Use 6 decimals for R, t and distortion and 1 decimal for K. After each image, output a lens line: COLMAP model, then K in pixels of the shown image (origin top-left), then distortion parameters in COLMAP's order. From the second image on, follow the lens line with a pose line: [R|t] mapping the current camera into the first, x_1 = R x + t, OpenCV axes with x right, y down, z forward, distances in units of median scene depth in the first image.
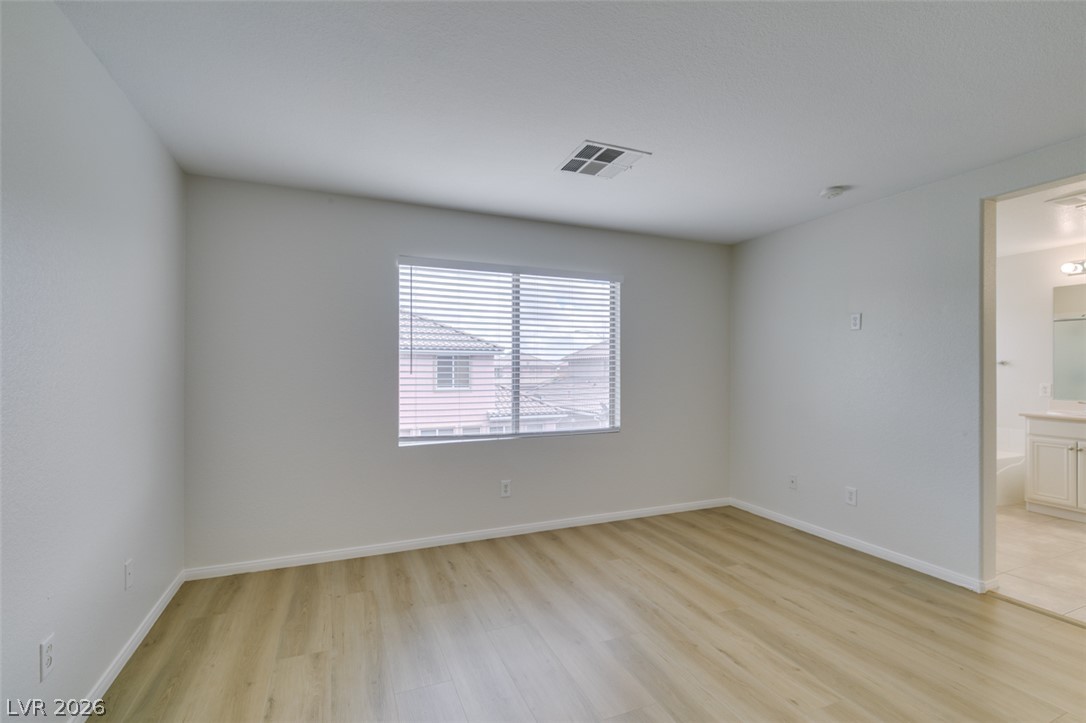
lens RADIAL K [[484.3, 0, 539.3], [0, 484.3, 366.9], [0, 0, 1]] dist [-0.003212, -0.000590]
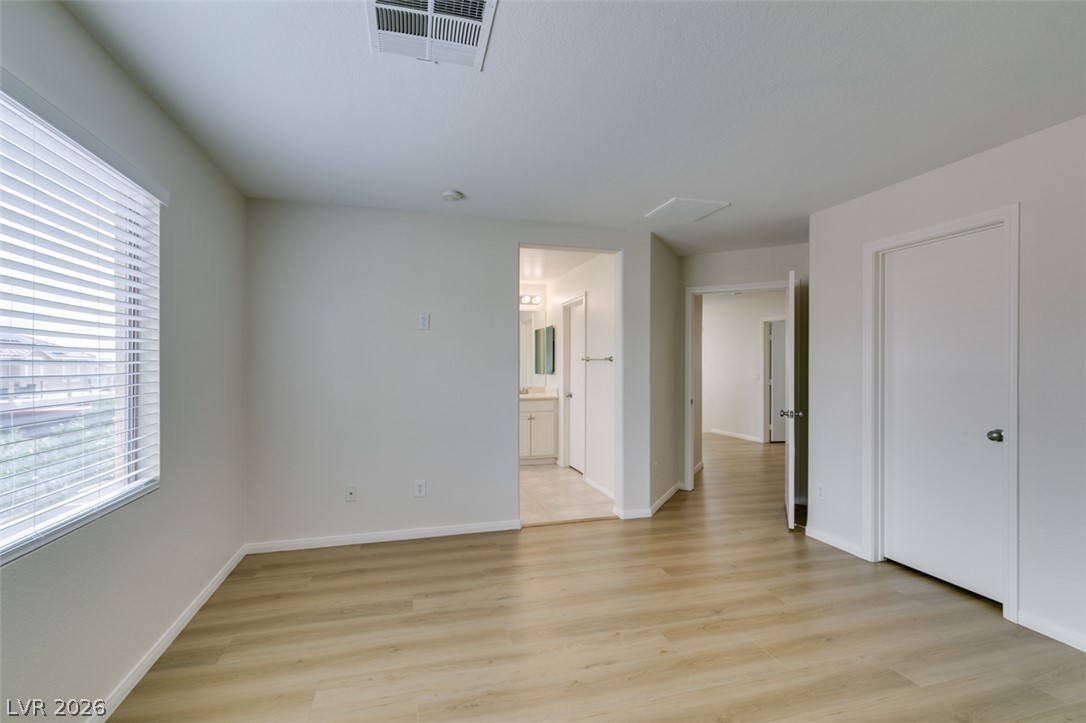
lens RADIAL K [[484.3, 0, 539.3], [0, 484.3, 366.9], [0, 0, 1]] dist [-0.003212, -0.000590]
pose [[0.124222, -0.004538, 0.992244, -0.361723], [-0.000060, 0.999990, 0.004581, 0.000018], [-0.992254, -0.000629, 0.124220, 0.625759]]
